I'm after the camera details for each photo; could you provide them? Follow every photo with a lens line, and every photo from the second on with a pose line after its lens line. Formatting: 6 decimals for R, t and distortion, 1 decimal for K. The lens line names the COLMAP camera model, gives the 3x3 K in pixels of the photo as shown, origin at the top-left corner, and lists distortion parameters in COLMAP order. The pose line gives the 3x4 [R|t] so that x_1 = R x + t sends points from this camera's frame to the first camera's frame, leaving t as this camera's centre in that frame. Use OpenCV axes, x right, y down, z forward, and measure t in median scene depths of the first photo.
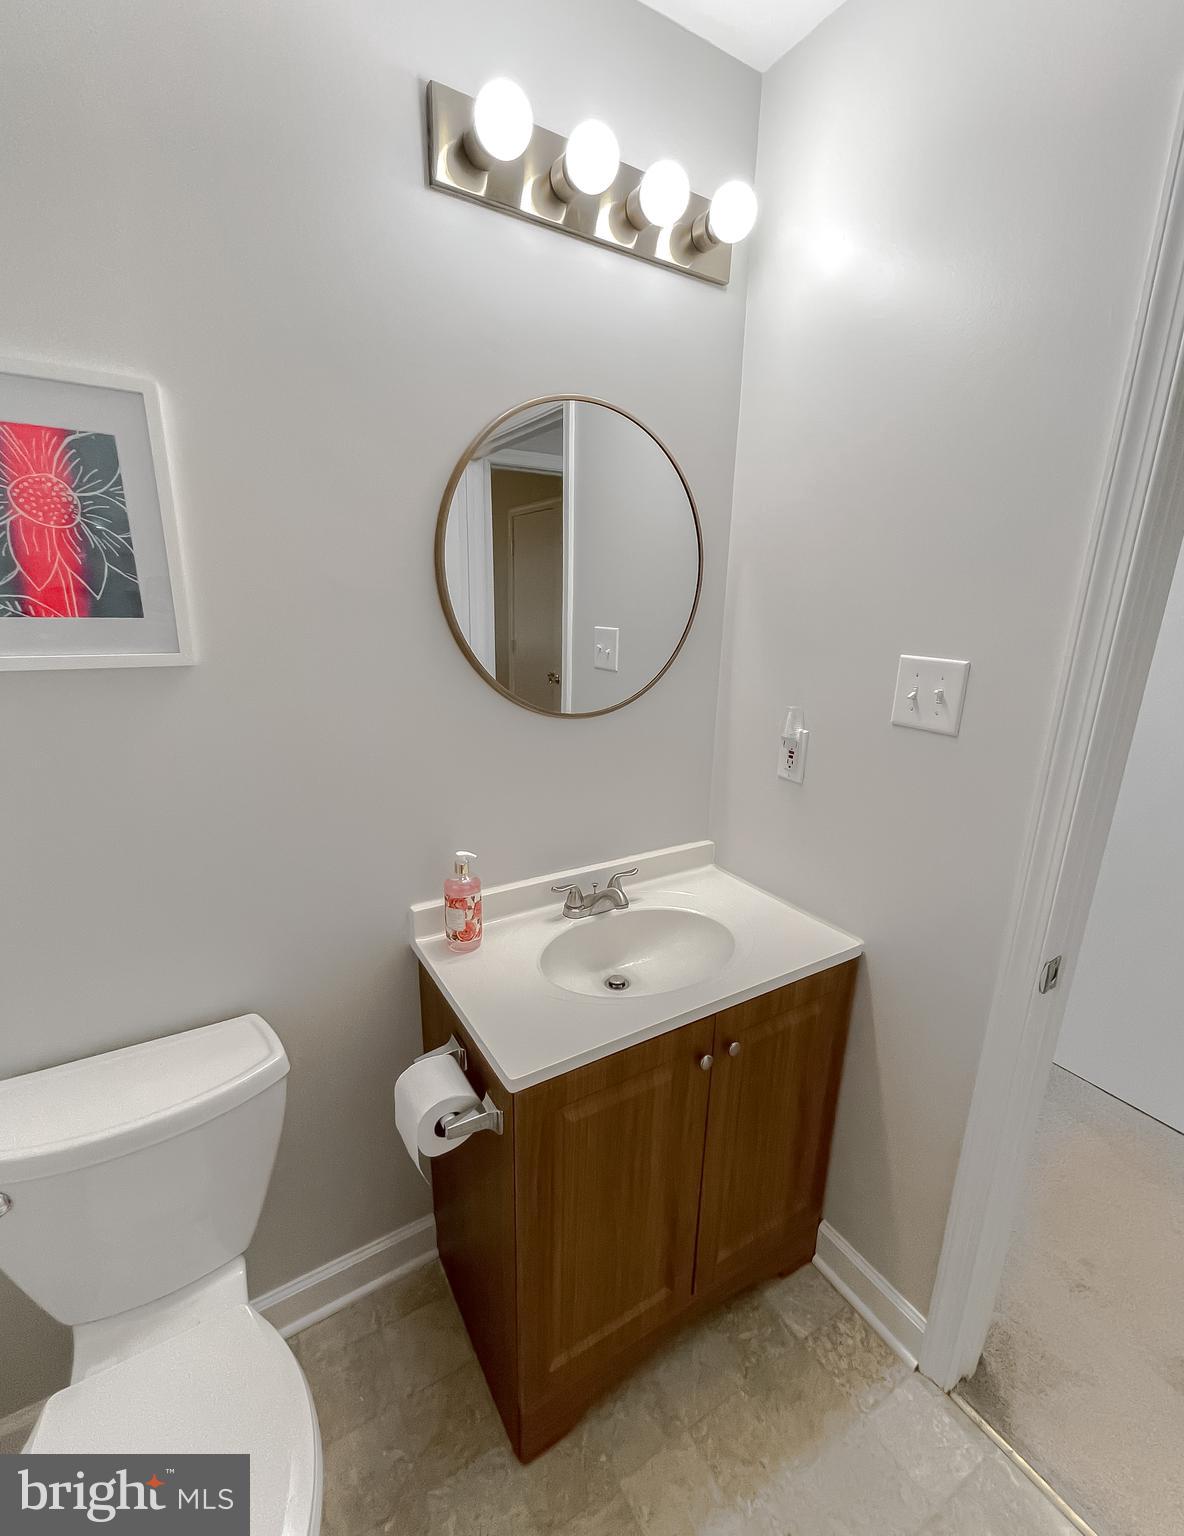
lens RADIAL K [[661.0, 0, 592.1], [0, 661.0, 789.4], [0, 0, 1]] dist [0.011045, 0.000006]
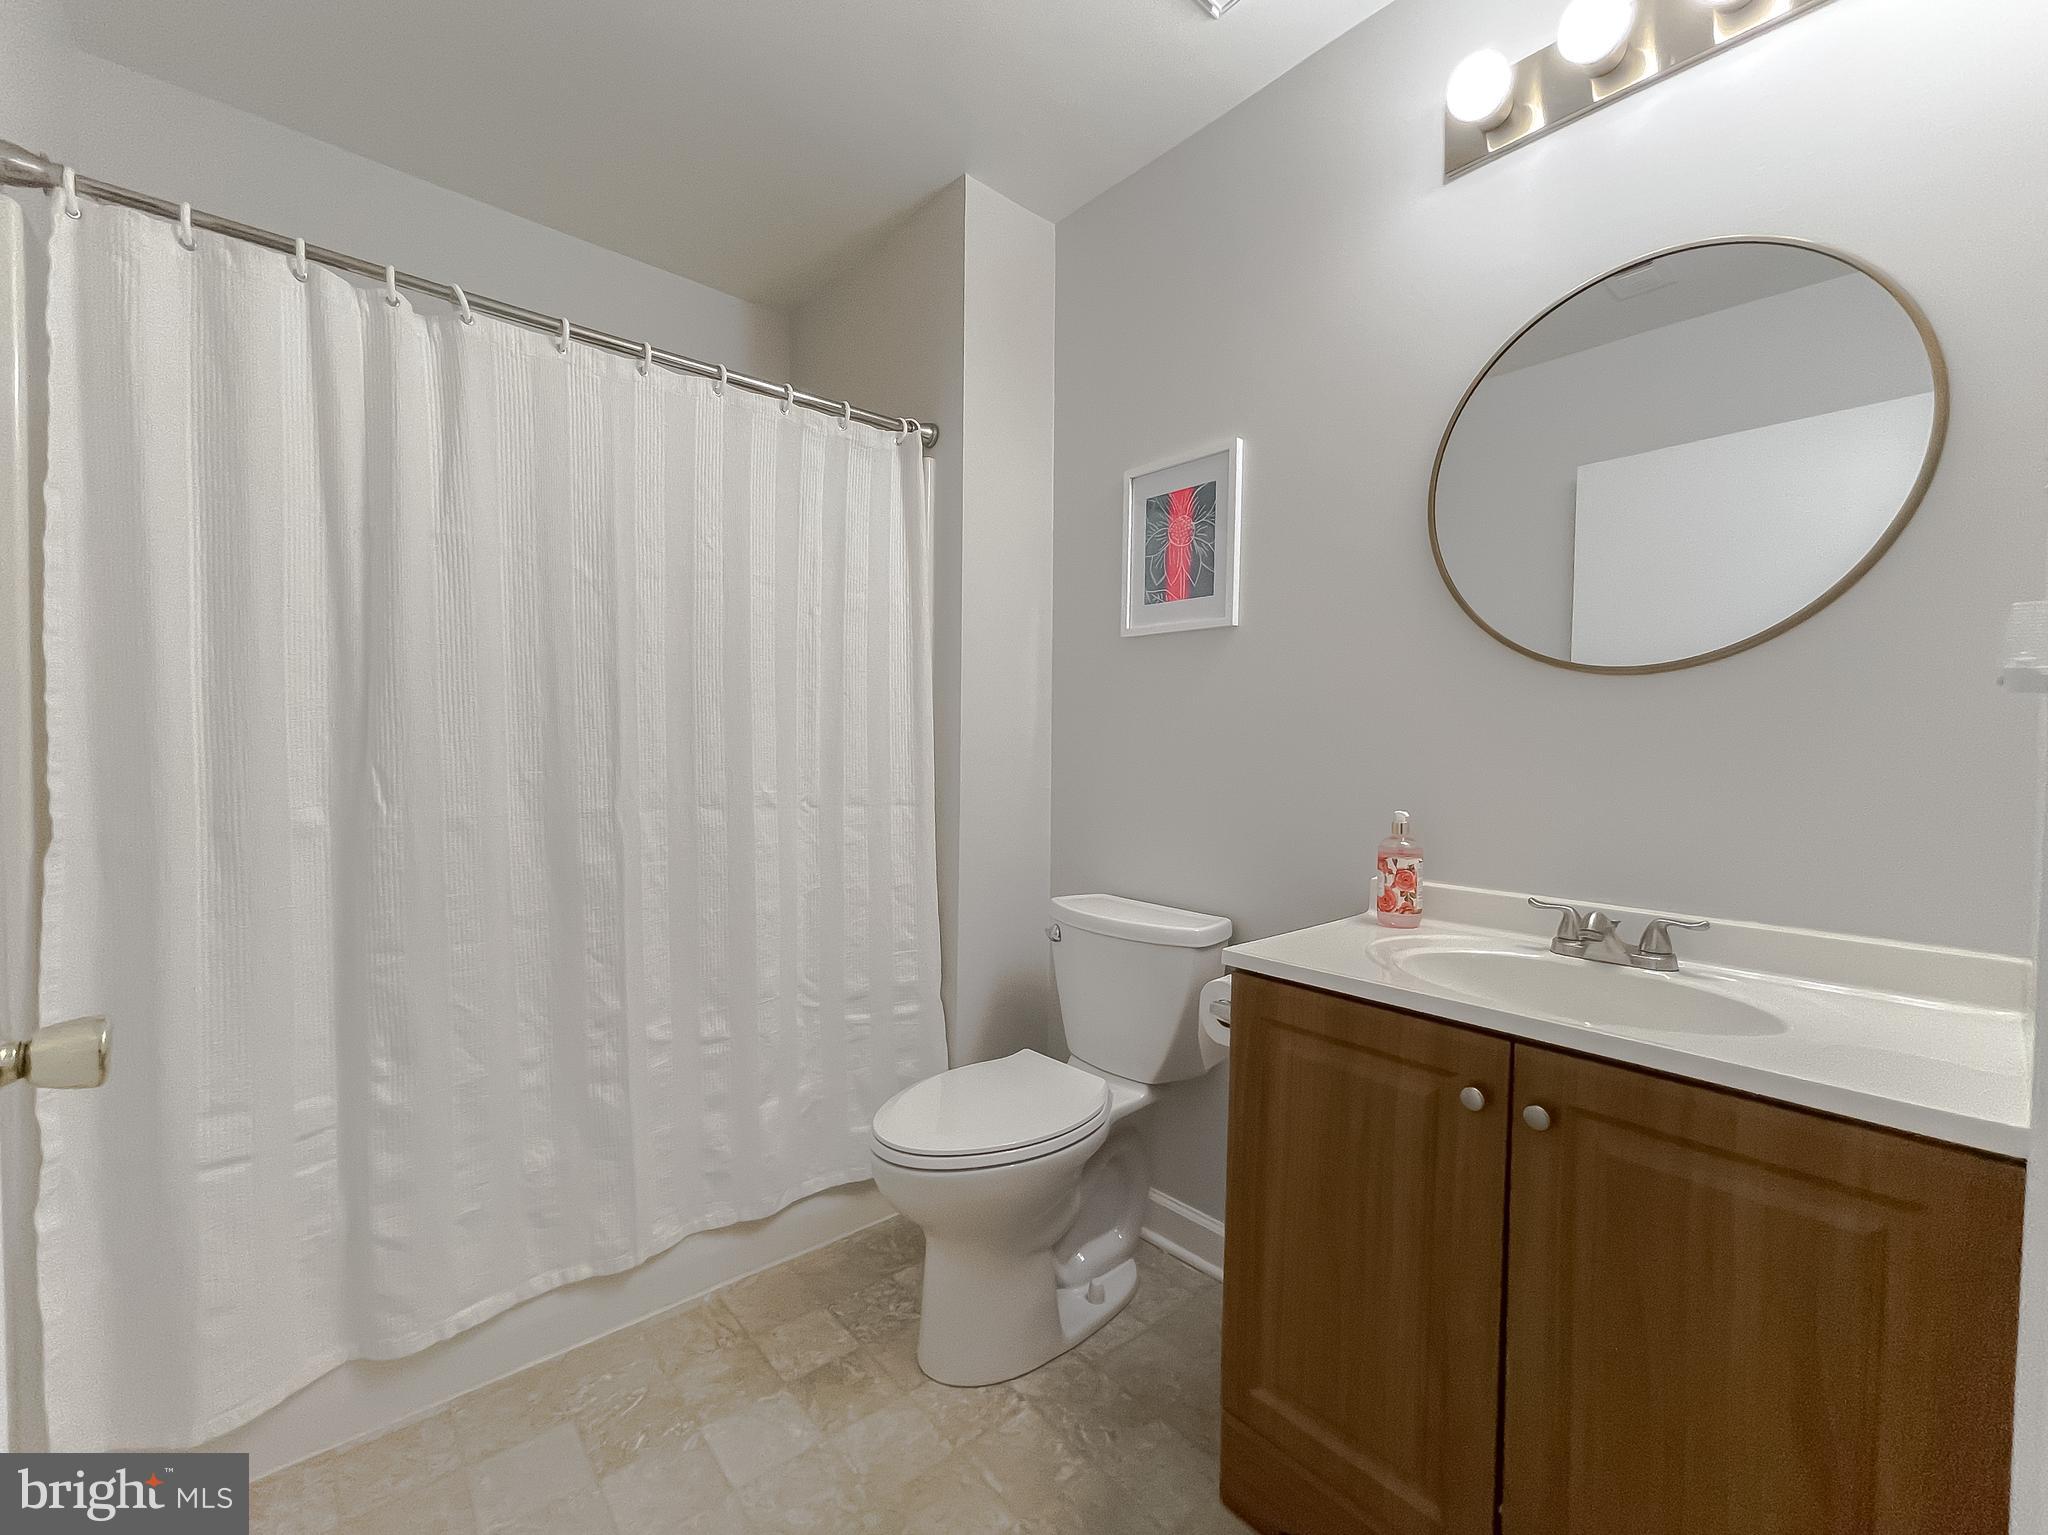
lens RADIAL K [[857.6, 0, 1020.3], [0, 857.6, 771.9], [0, 0, 1]] dist [-0.001667, 0.000916]
pose [[0.169729, 0.011789, -0.985420, 1.119730], [-0.283370, 0.958283, -0.037343, 0.306136], [0.943872, 0.285577, 0.165989, 0.400773]]
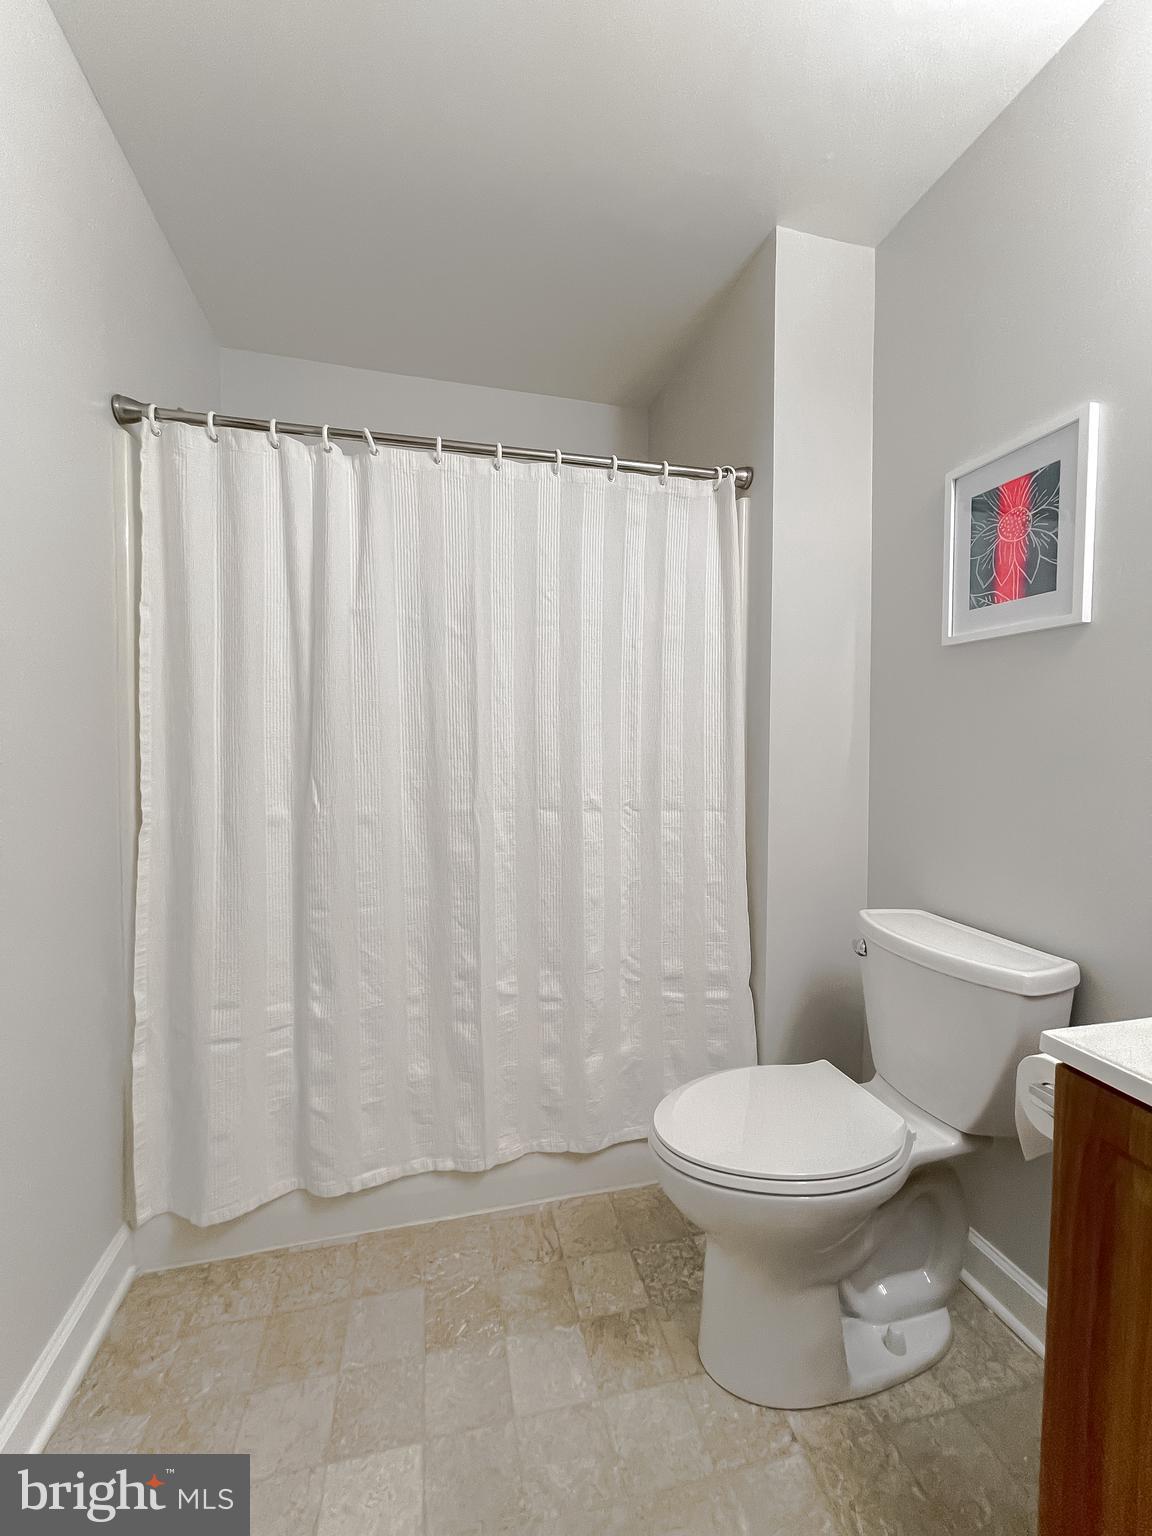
lens RADIAL K [[634.0, 0, 568.1], [0, 634.0, 760.7], [0, 0, 1]] dist [-0.004712, 0.003376]
pose [[-0.302156, 0.007793, -0.953227, 0.780978], [-0.275496, 0.956582, 0.095148, 0.200520], [0.912581, 0.291360, -0.286890, 0.590829]]
